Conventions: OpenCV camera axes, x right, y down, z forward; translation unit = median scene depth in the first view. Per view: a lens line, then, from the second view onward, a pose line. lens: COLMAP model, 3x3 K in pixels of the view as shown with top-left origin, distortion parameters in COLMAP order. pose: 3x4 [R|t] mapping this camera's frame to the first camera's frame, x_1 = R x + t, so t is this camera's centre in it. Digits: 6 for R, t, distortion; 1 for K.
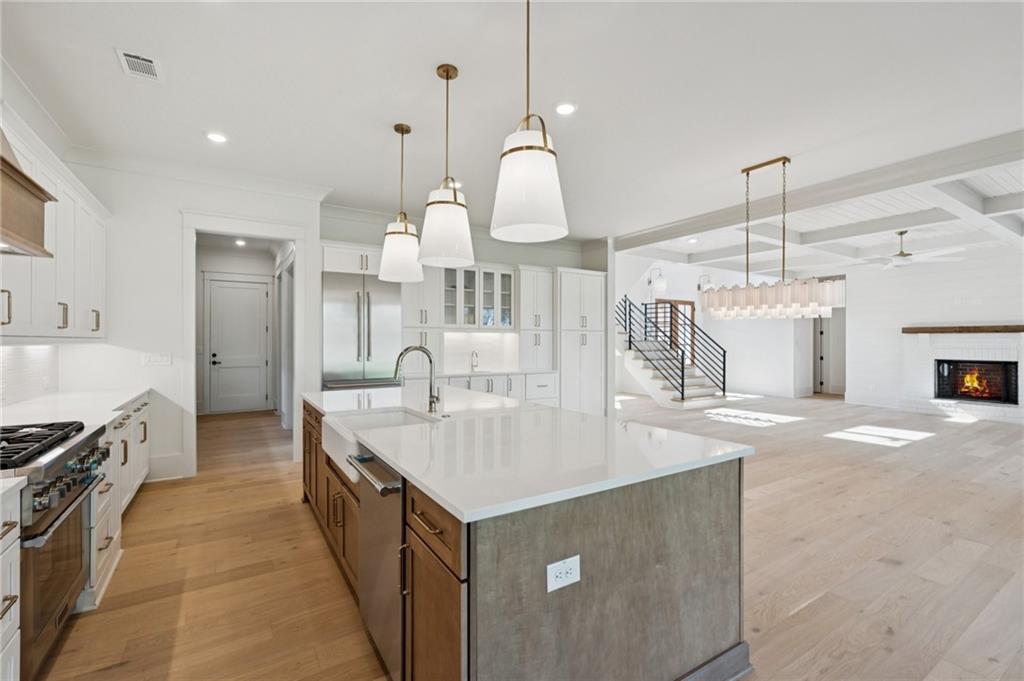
lens RADIAL K [[451.0, 0, 513.4], [0, 451.0, 339.4], [0, 0, 1]] dist [-0.003328, -0.000223]
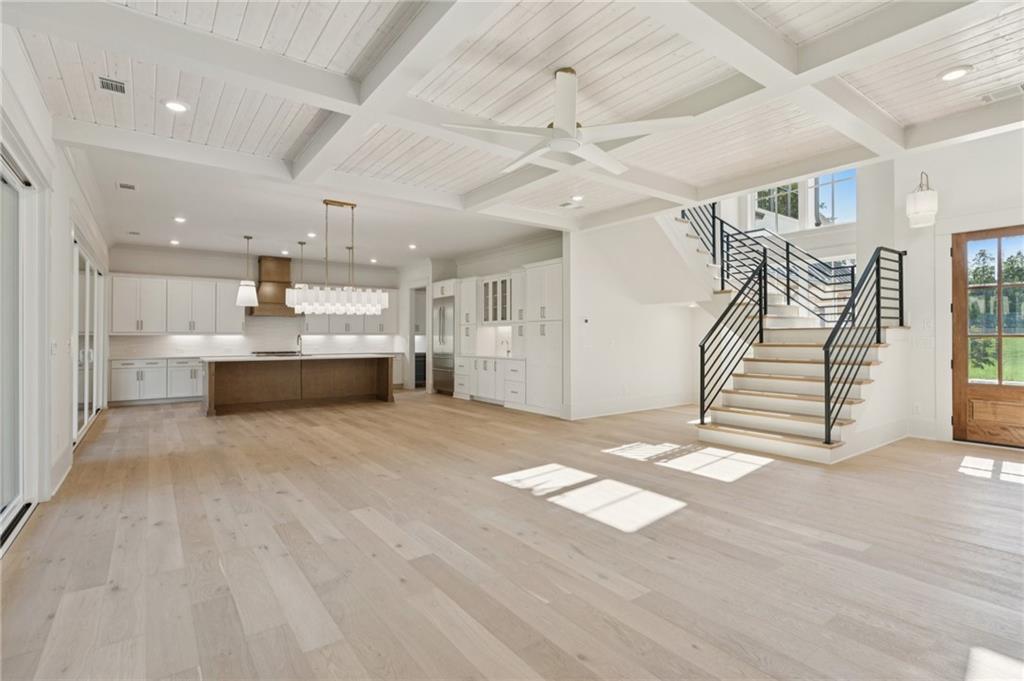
lens RADIAL K [[494.8, 0, 512.2], [0, 494.8, 336.5], [0, 0, 1]] dist [-0.002448, -0.000116]
pose [[0.065214, -0.005107, -0.997858, 2.591095], [0.005452, 0.999974, -0.004762, 0.040136], [0.997856, -0.005130, 0.065240, 1.757973]]
